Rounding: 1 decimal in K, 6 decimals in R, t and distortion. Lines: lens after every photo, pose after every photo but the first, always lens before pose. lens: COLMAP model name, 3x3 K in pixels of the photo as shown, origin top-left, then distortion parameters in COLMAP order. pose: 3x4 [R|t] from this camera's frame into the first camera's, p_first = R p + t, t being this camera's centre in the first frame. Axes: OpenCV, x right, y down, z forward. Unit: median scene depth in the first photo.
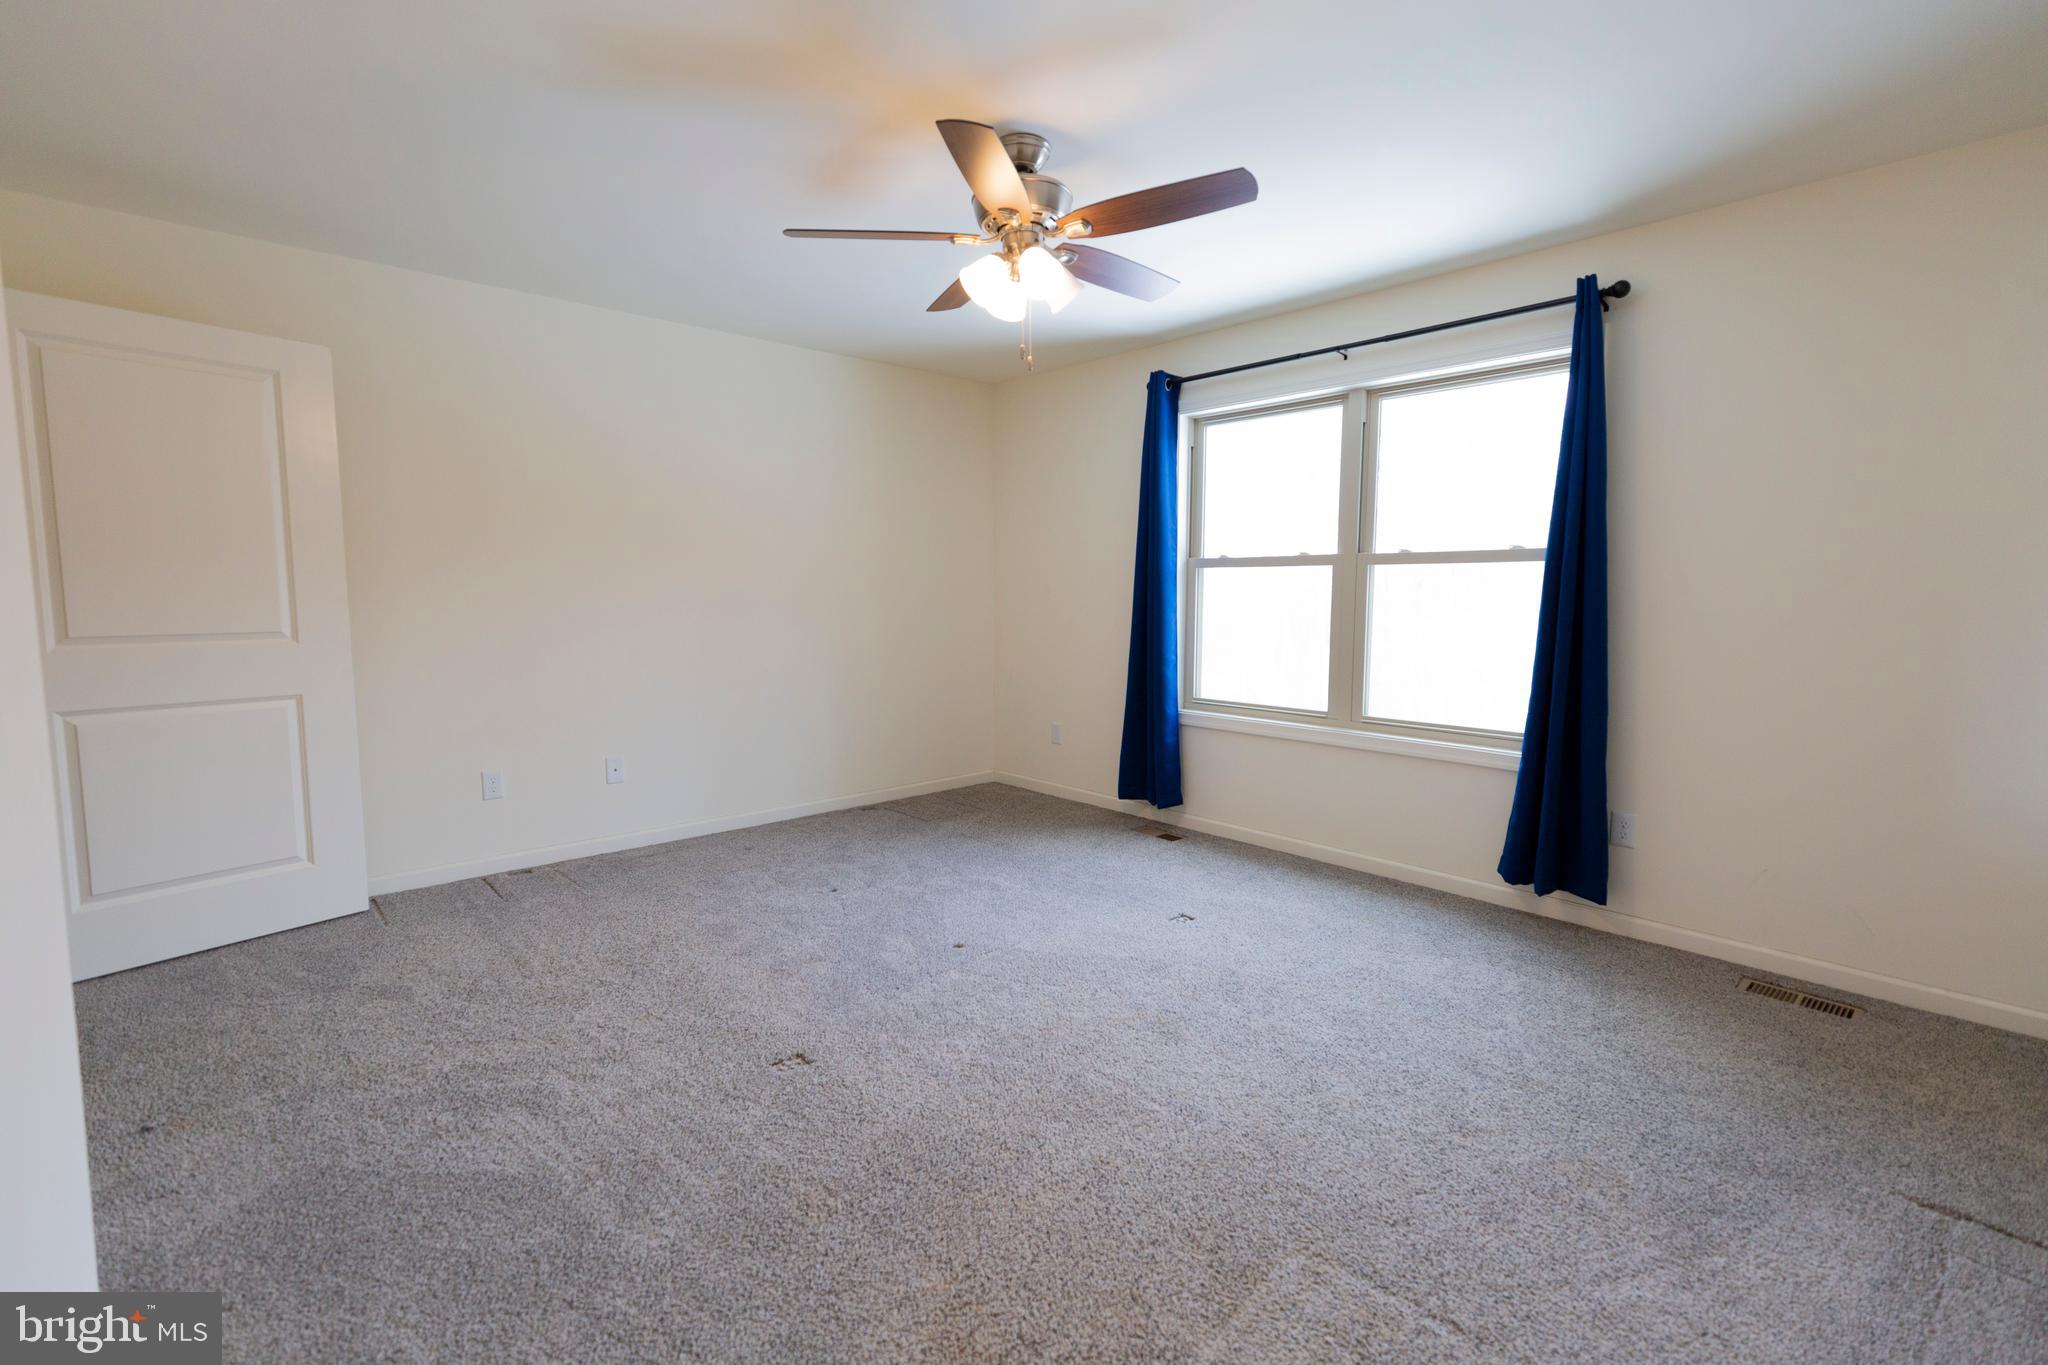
lens RADIAL K [[940.9, 0, 1000.4], [0, 940.9, 667.7], [0, 0, 1]] dist [0.043957, -0.000017]
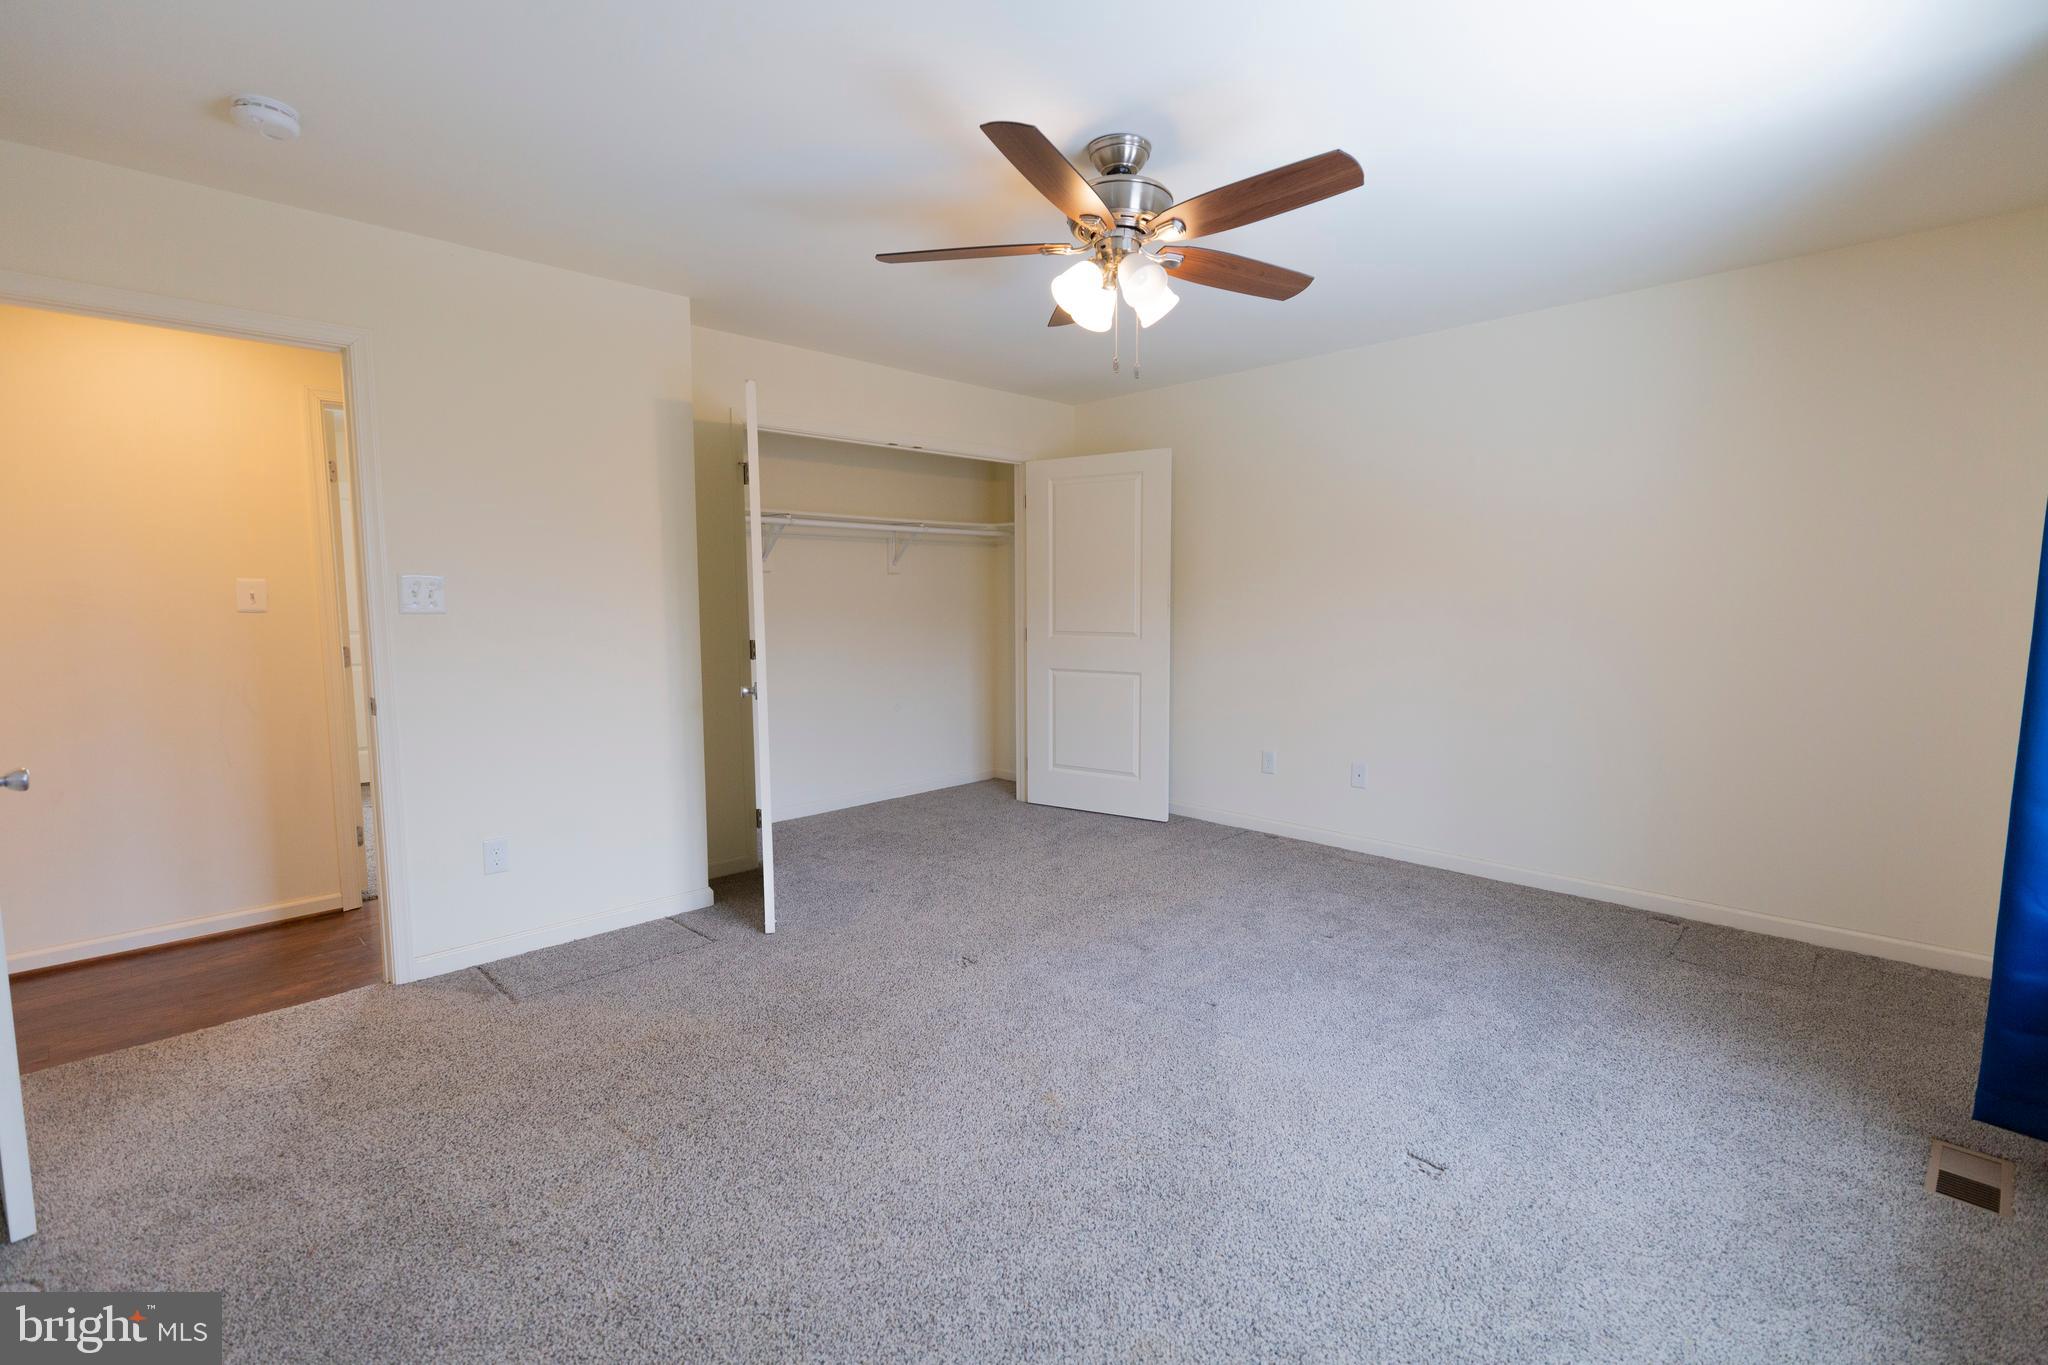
lens RADIAL K [[912.2, 0, 1022.4], [0, 912.2, 677.0], [0, 0, 1]] dist [0.006197, -0.000517]
pose [[0.060561, 0.088714, -0.994214, 0.744153], [-0.081229, 0.993177, 0.083674, -0.073750], [0.994854, 0.075691, 0.067354, 0.694094]]
